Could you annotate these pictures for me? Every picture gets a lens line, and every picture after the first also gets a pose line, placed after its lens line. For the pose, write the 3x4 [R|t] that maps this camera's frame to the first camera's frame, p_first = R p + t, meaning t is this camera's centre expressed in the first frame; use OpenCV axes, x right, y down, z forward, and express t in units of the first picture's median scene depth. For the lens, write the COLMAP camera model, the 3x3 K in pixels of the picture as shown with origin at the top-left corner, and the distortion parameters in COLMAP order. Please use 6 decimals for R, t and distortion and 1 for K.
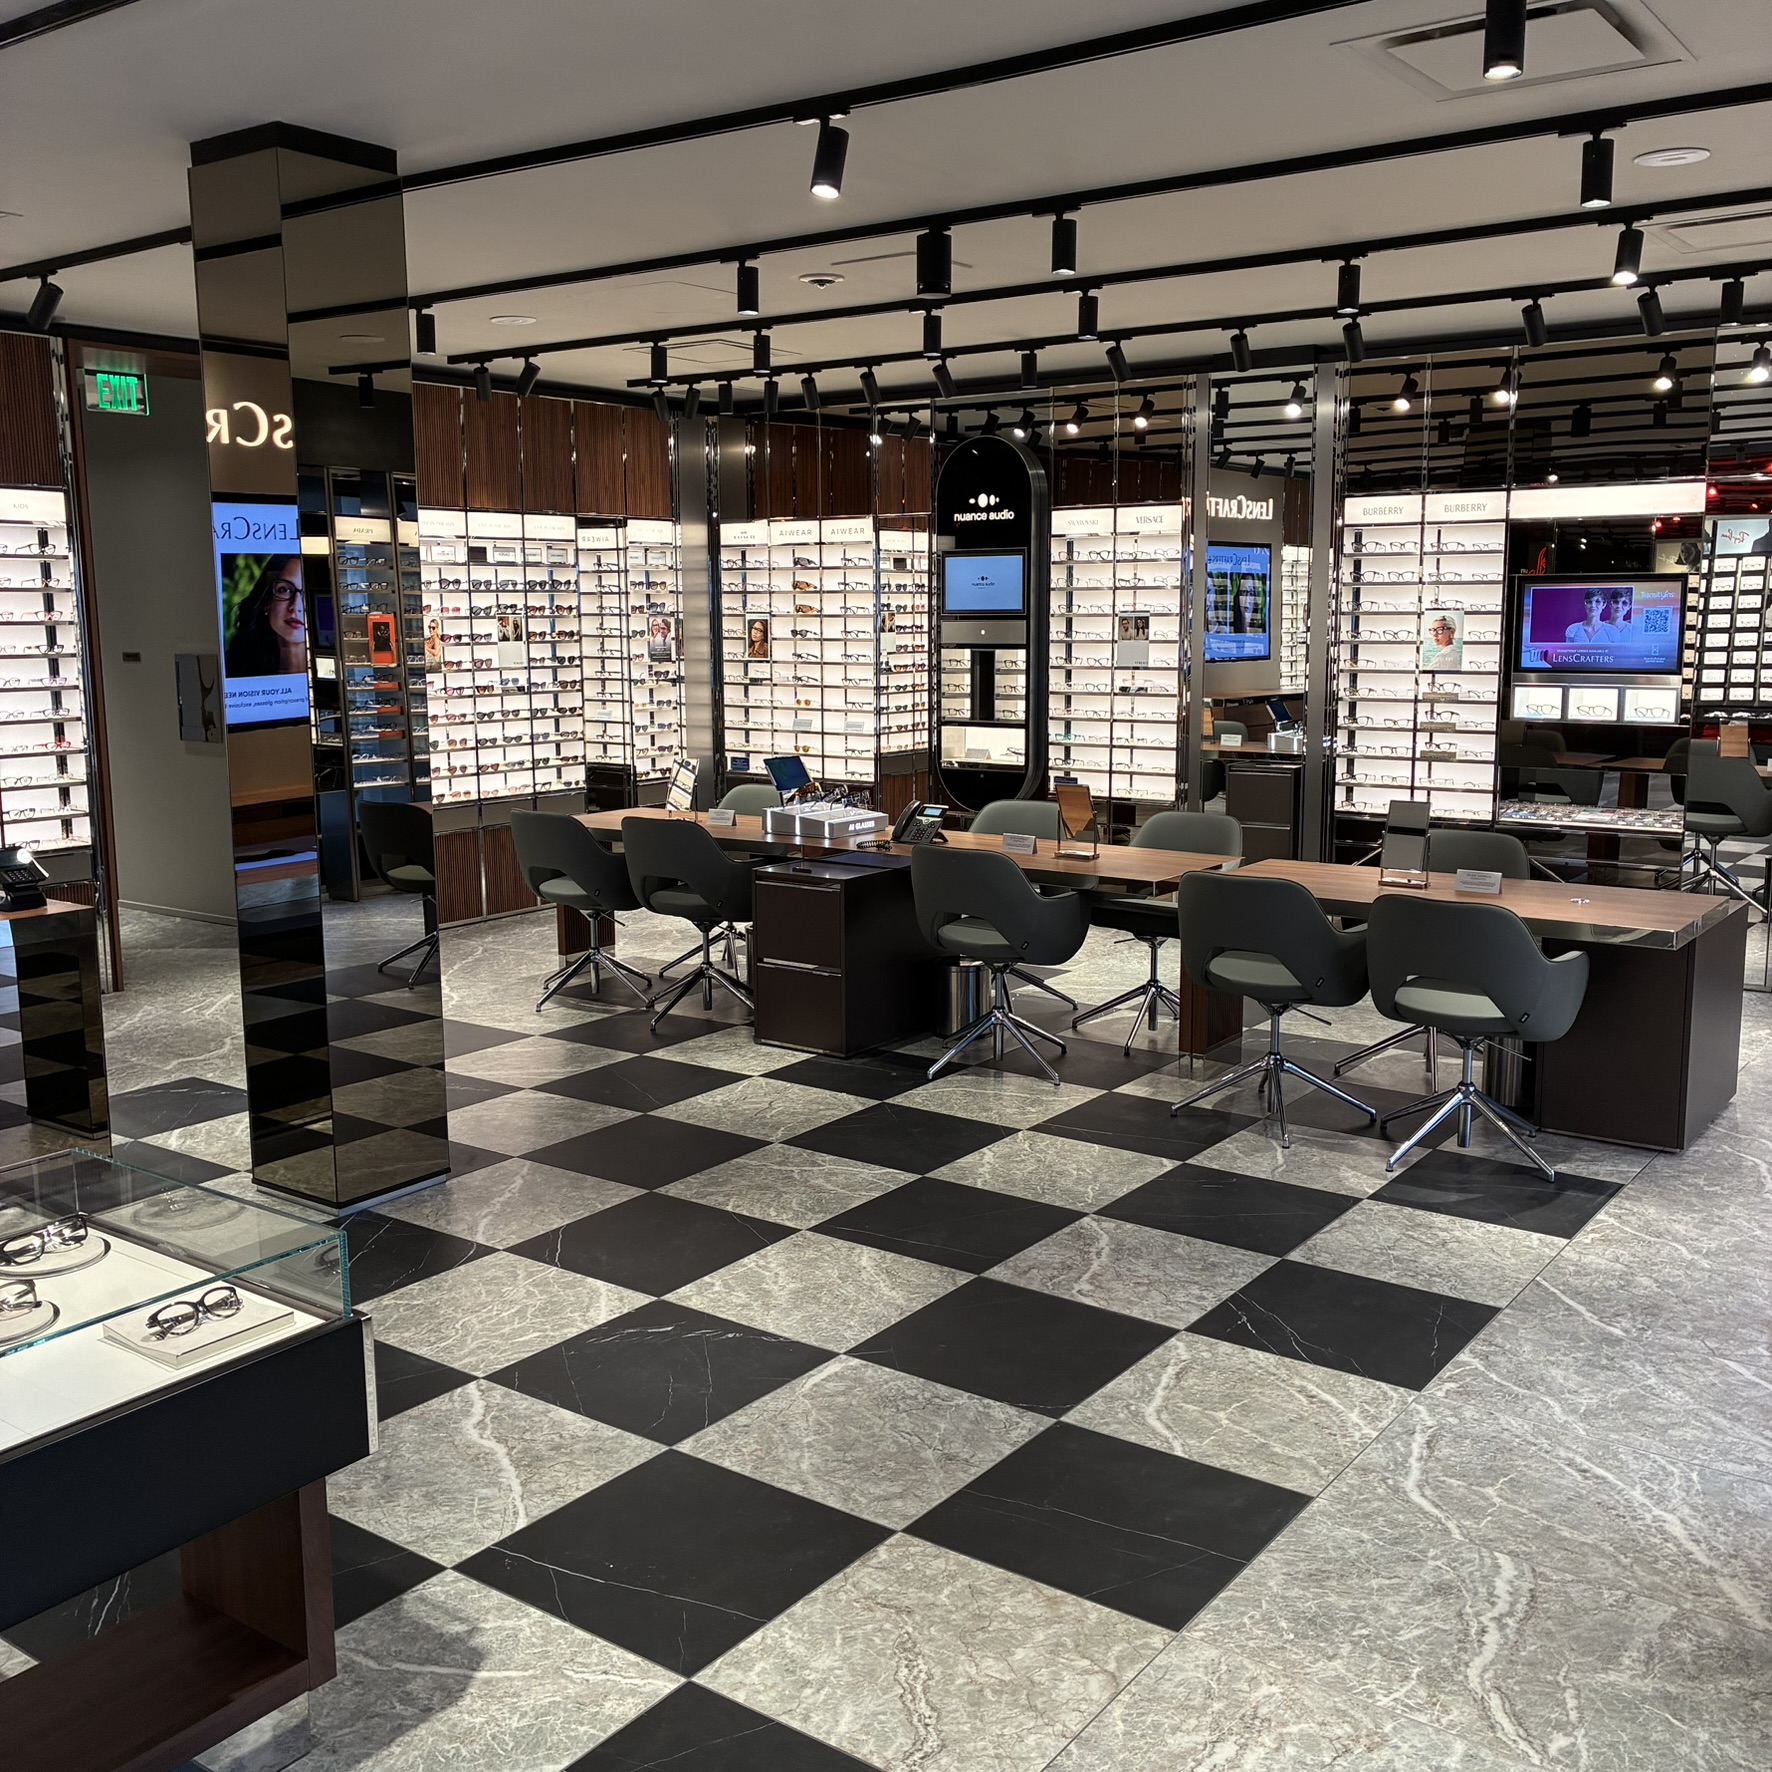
lens RADIAL K [[1782.9, 0, 886.0], [0, 1782.9, 886.0], [0, 0, 1]] dist [0.043323, -0.019032]
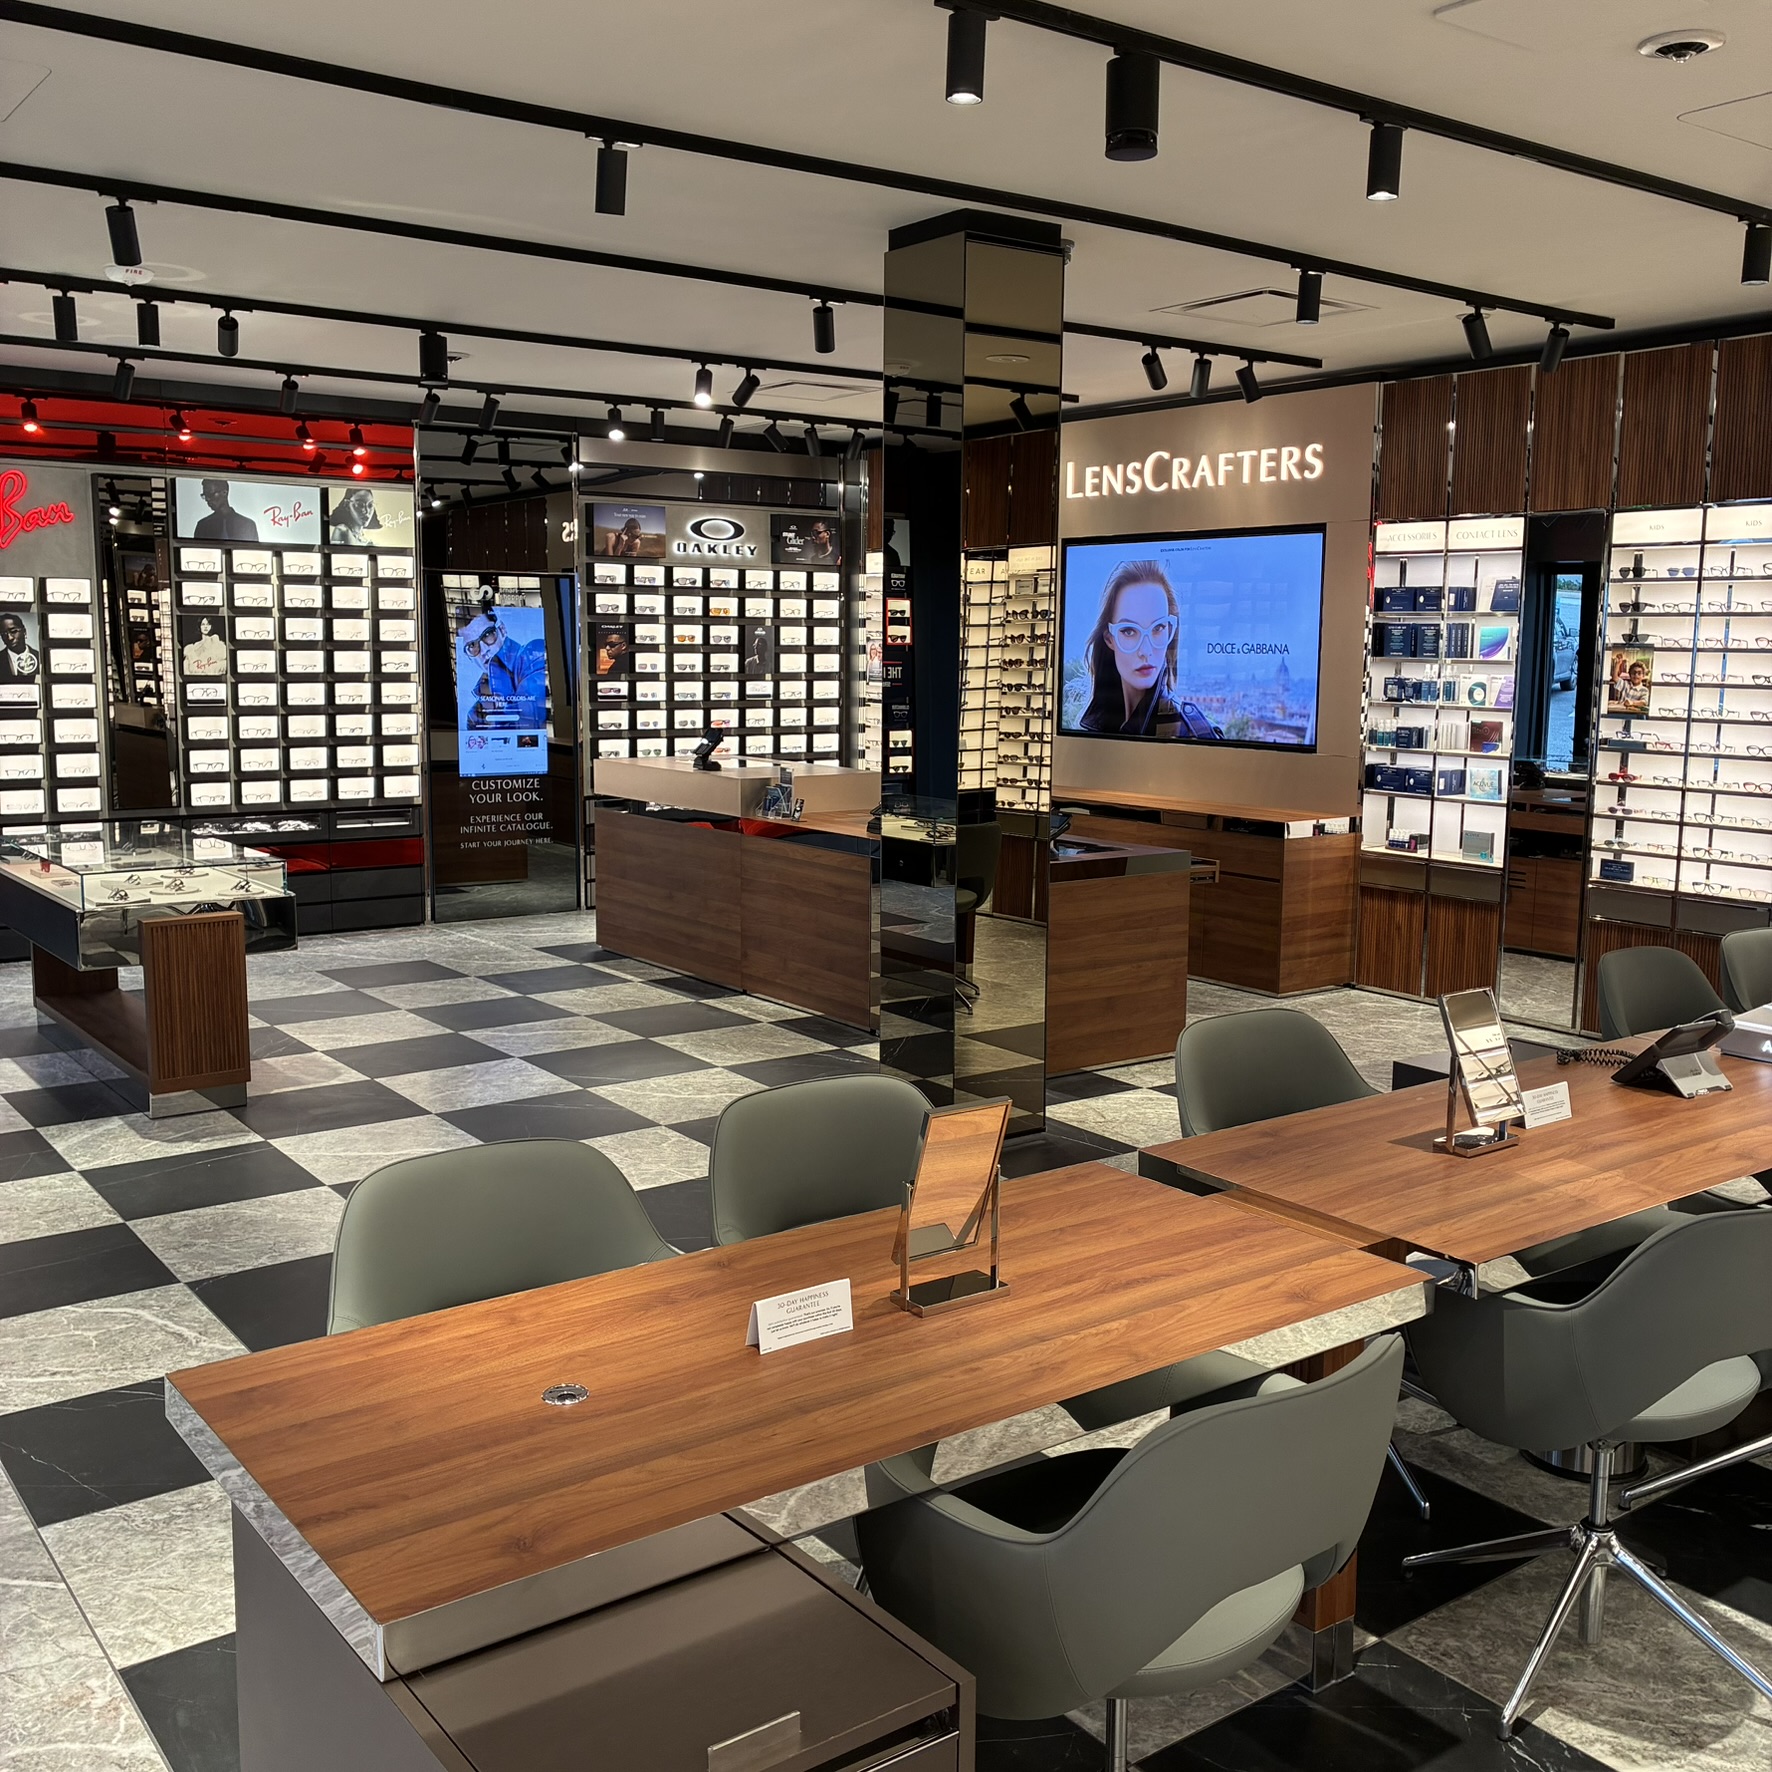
lens RADIAL K [[1782.9, 0, 886.0], [0, 1782.9, 886.0], [0, 0, 1]] dist [0.043323, -0.019032]
pose [[-0.299952, 0.128672, -0.945237, 1.182850], [-0.156711, 0.970754, 0.181875, -0.283865], [0.940995, 0.202682, -0.271015, 1.912577]]
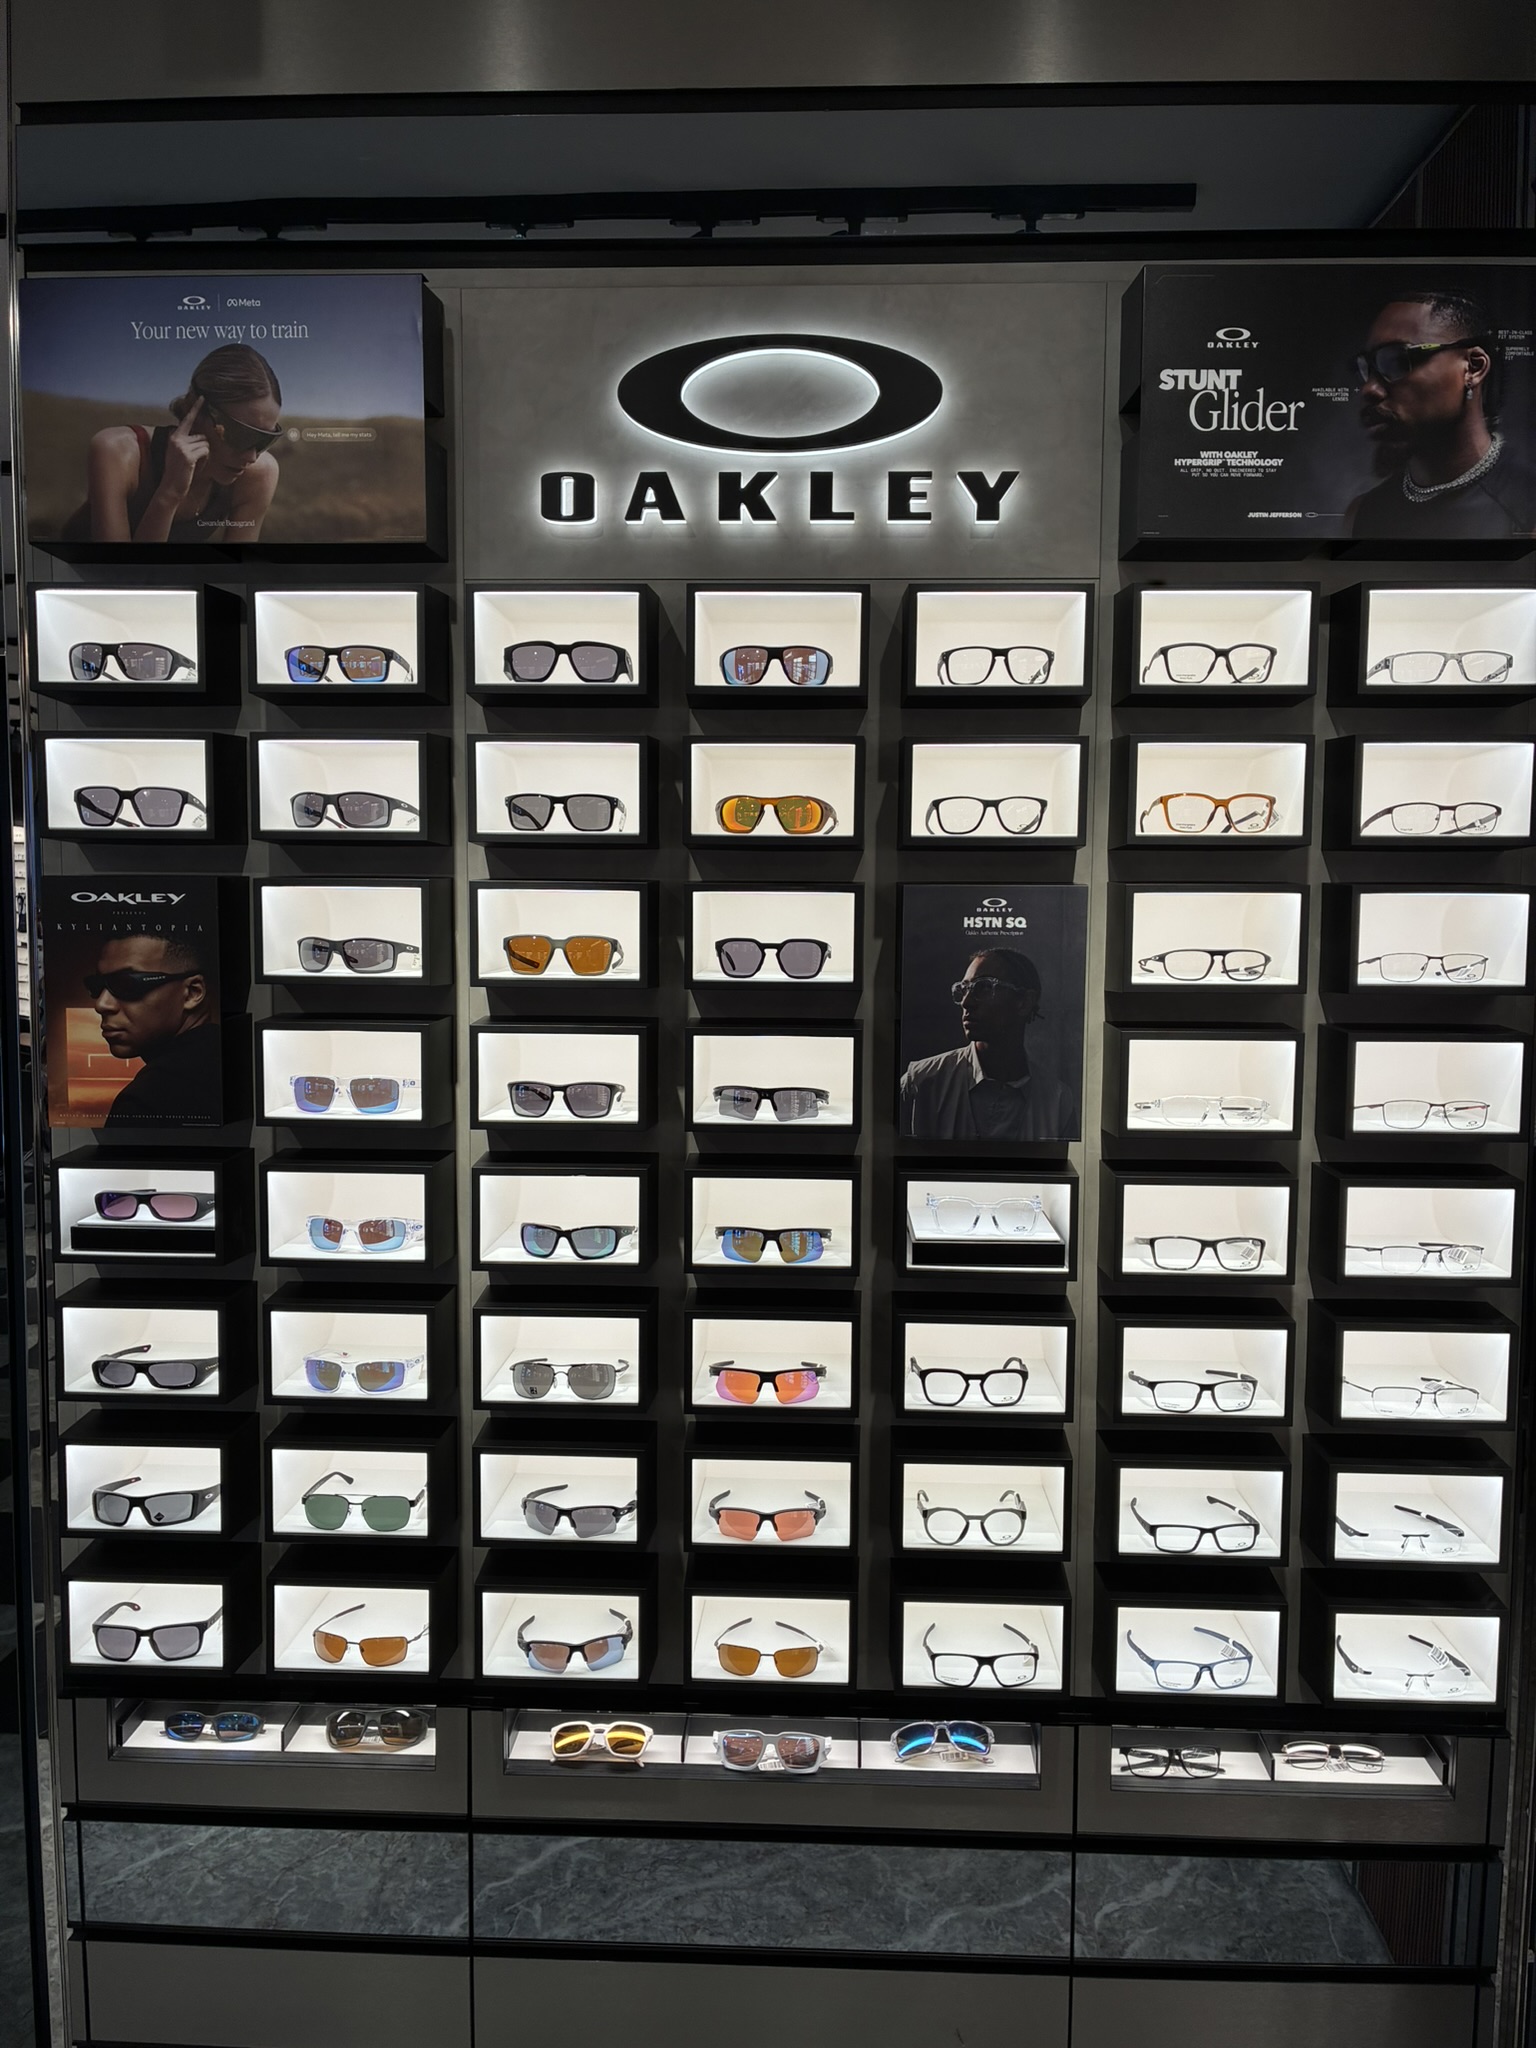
lens RADIAL K [[1772.8, 0, 767.5], [0, 1772.8, 1092.9], [0, 0, 1]] dist [0.048544, -0.002659]
pose [[-0.838879, 0.043564, -0.542571, -1.502862], [-0.089533, 0.972172, 0.216486, -0.171813], [0.536904, 0.230184, -0.811634, 1.180822]]
